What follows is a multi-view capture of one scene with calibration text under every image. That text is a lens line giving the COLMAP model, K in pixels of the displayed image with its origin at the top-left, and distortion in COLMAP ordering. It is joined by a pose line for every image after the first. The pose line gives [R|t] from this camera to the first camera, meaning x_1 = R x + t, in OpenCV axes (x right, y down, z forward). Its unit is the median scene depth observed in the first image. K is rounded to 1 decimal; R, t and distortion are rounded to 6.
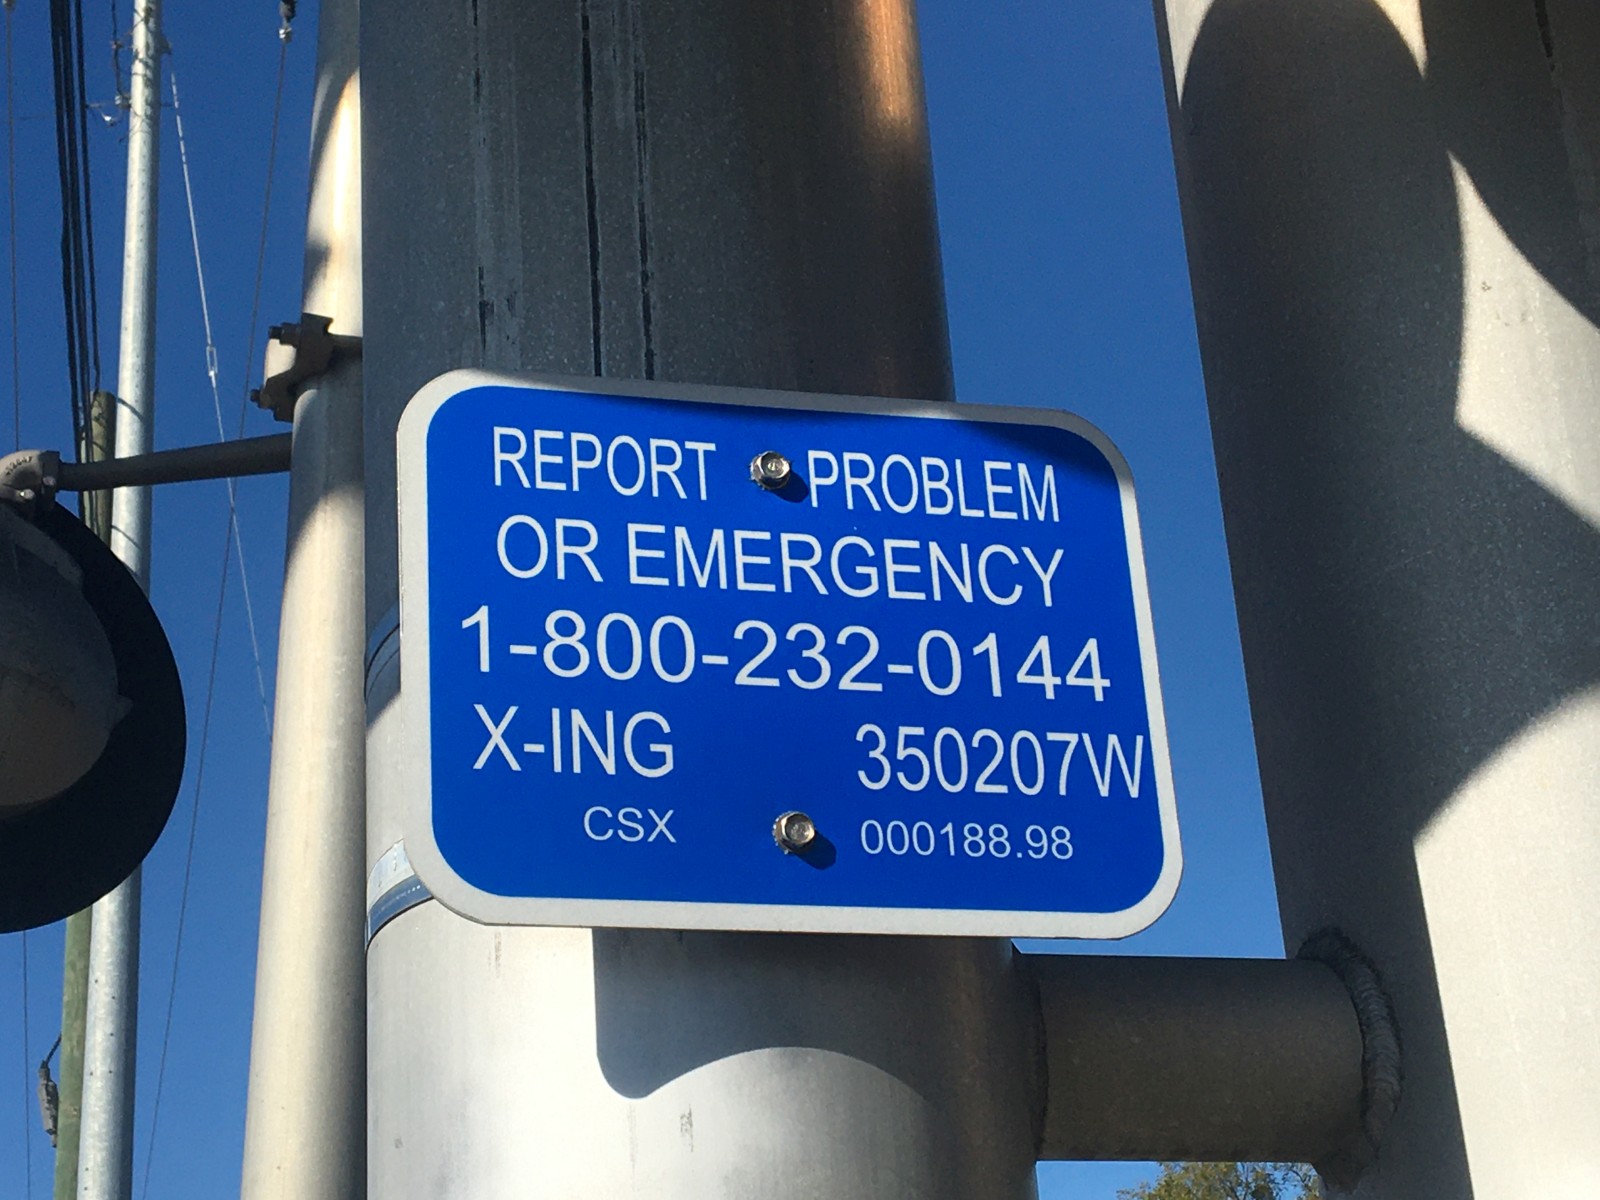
lens RADIAL K [[2847.7, 0, 800.0], [0, 2847.7, 600.0], [0, 0, 1]] dist [0.066552, 0.159904]
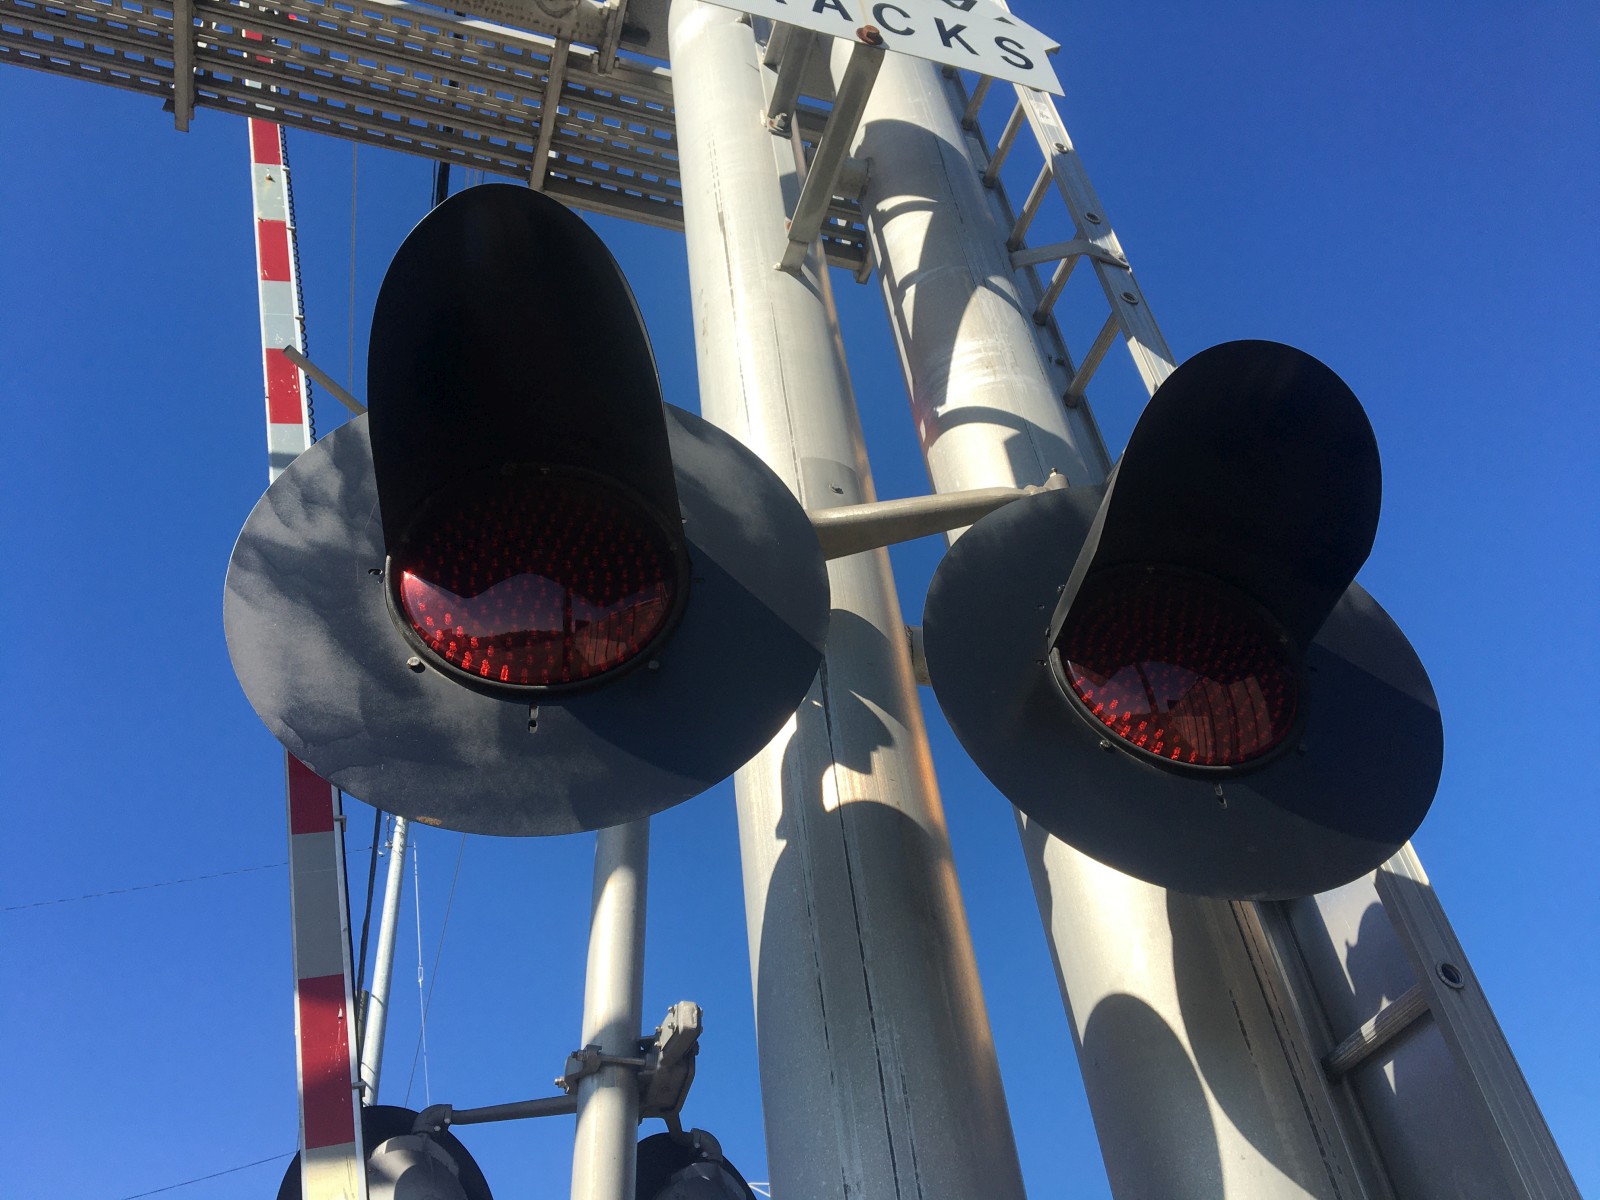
lens RADIAL K [[1363.1, 0, 800.0], [0, 1363.1, 600.0], [0, 0, 1]] dist [0.076250, -0.123897]
pose [[0.996592, 0.020317, 0.079945, -0.244033], [0.006704, 0.946035, -0.323997, -0.189225], [-0.082214, 0.323428, 0.942674, -0.221294]]
